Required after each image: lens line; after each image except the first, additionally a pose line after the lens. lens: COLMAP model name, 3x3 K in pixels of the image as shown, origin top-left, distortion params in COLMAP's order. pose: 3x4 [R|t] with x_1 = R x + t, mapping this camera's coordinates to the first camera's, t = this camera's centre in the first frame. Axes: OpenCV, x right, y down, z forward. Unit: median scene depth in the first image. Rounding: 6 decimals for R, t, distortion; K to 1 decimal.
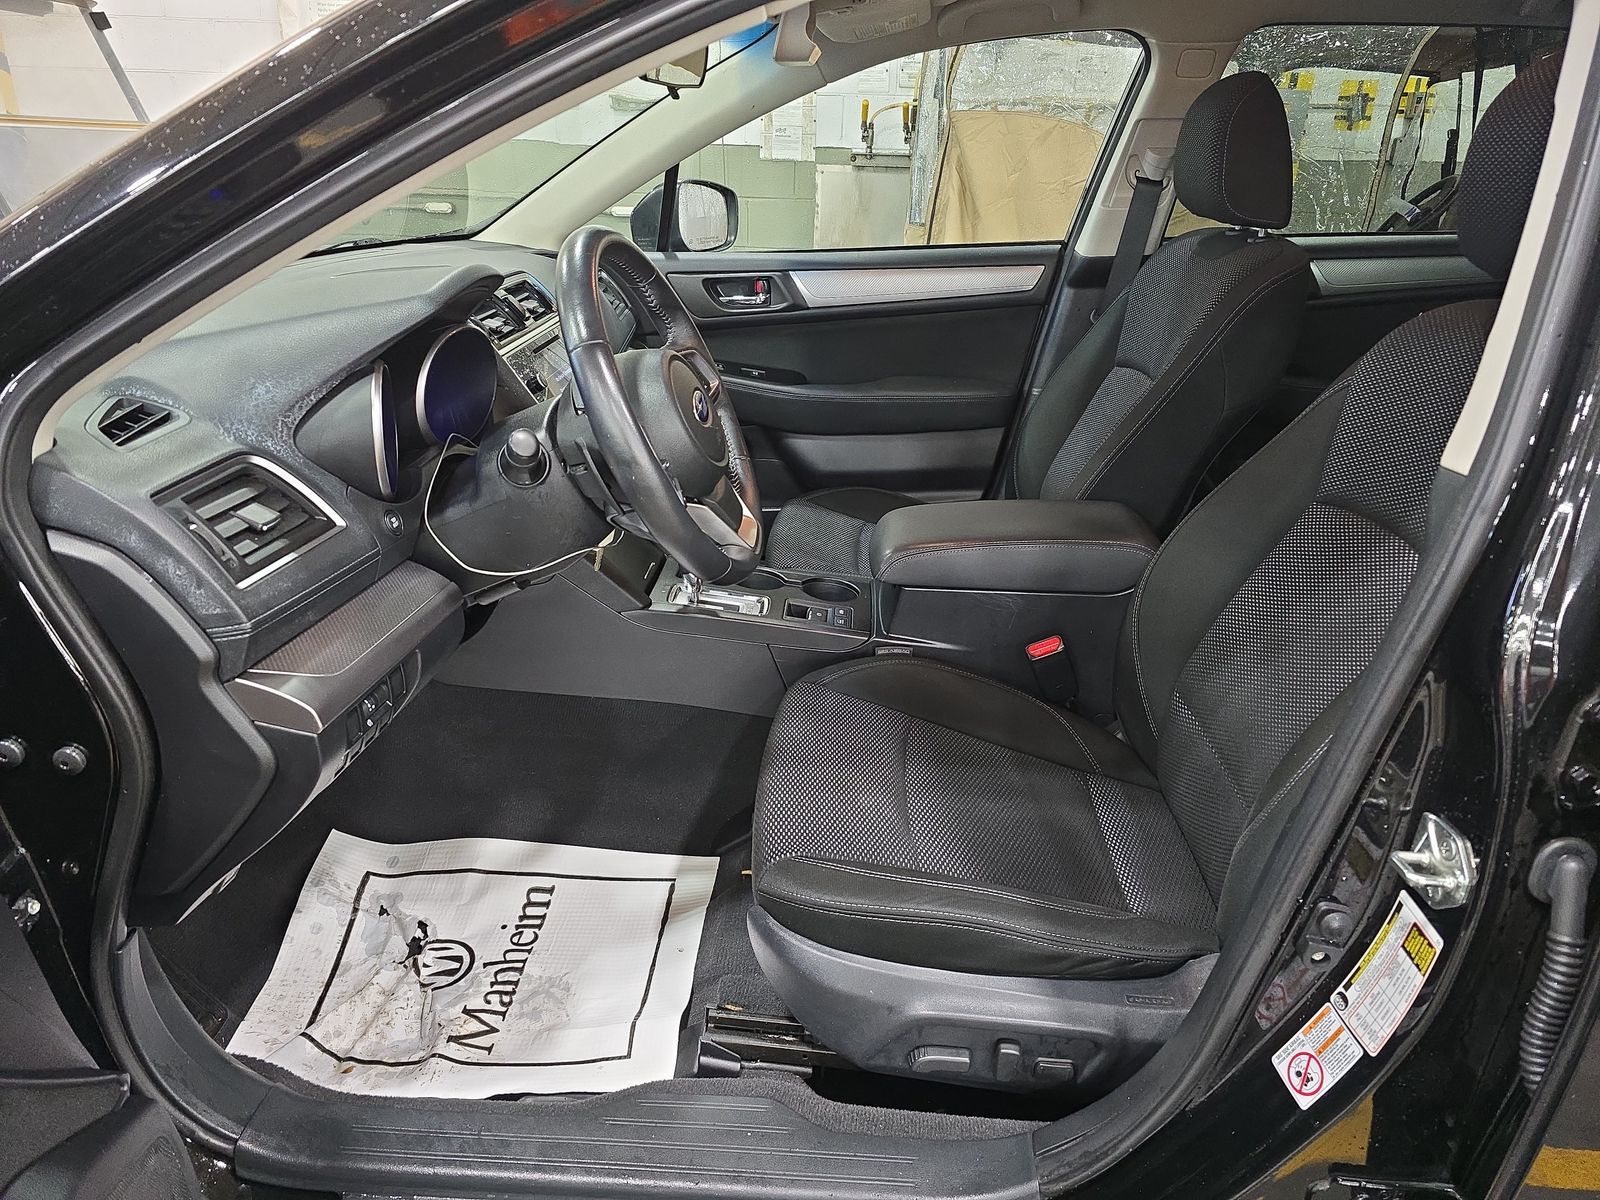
lens RADIAL K [[1084.3, 0, 799.6], [0, 1084.3, 604.4], [0, 0, 1]] dist [0.041208, -0.040301]
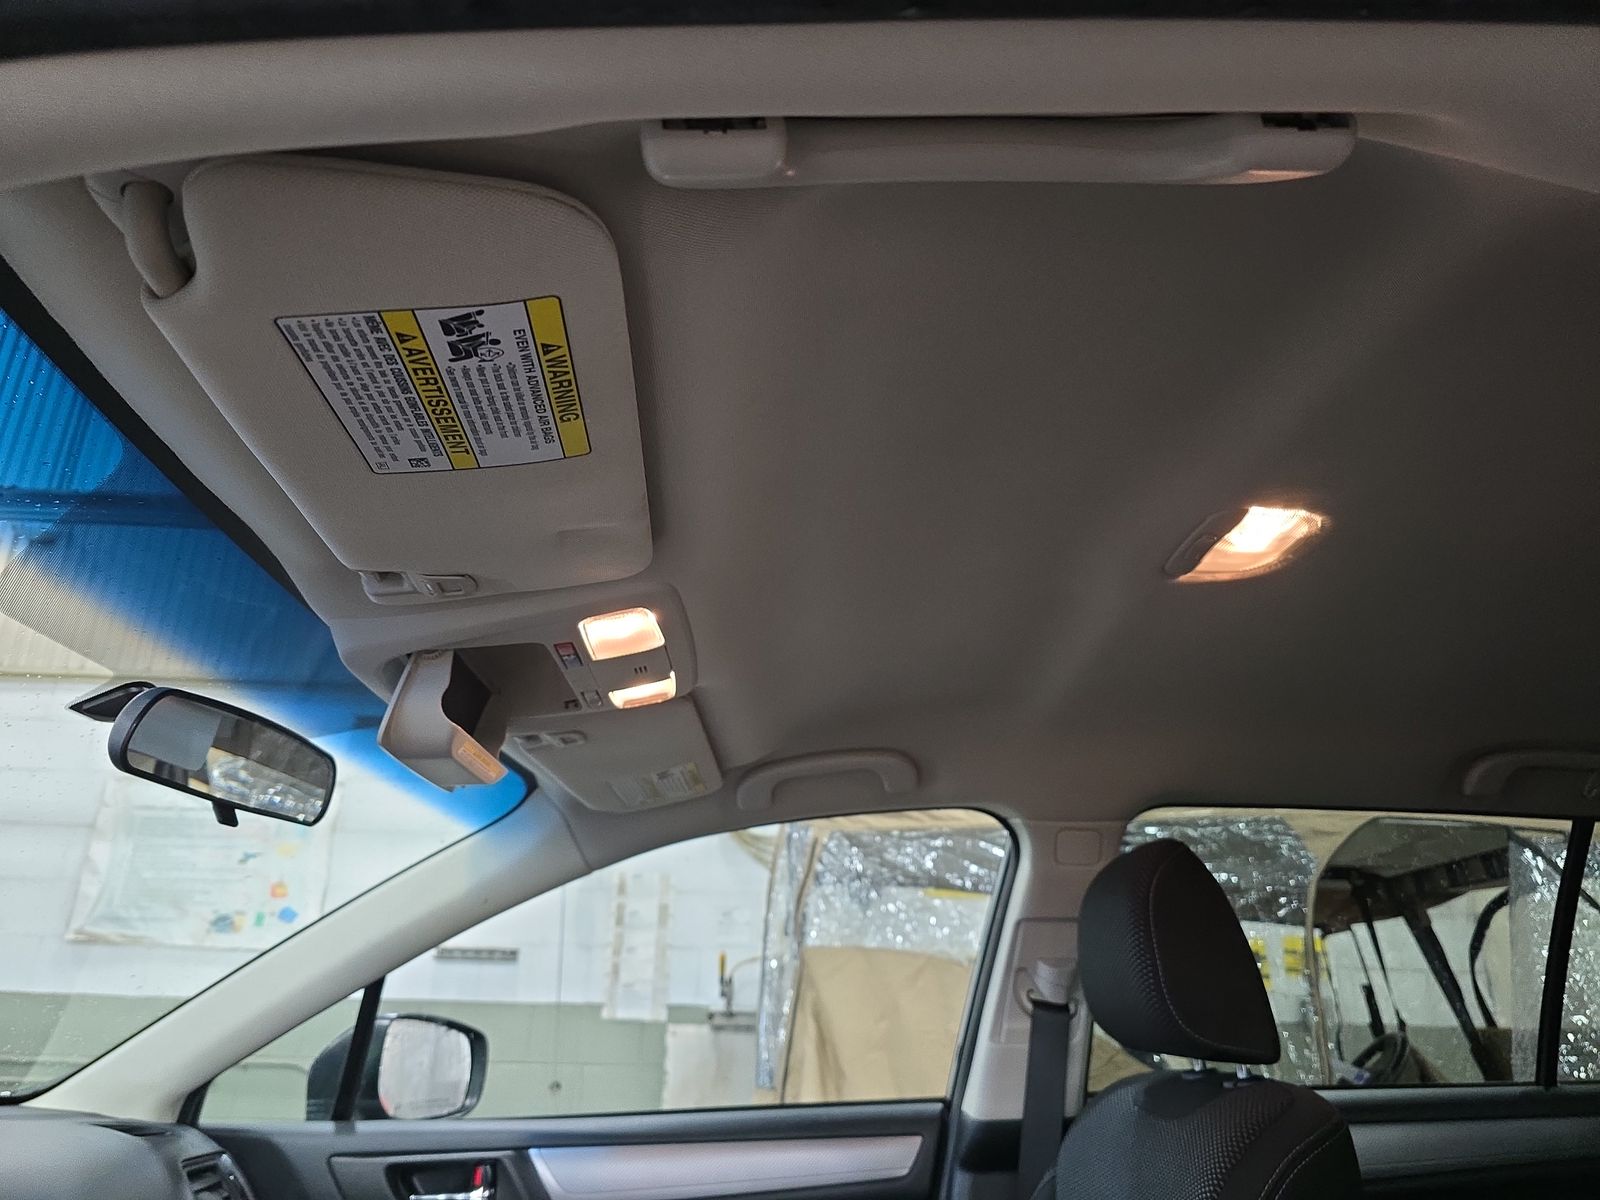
lens RADIAL K [[1084.3, 0, 799.6], [0, 1084.3, 604.4], [0, 0, 1]] dist [0.041208, -0.040301]
pose [[0.996442, 0.027808, 0.079566, 0.087105], [0.035377, 0.718838, -0.694276, -0.082593], [-0.076501, 0.694621, 0.715297, 0.298861]]
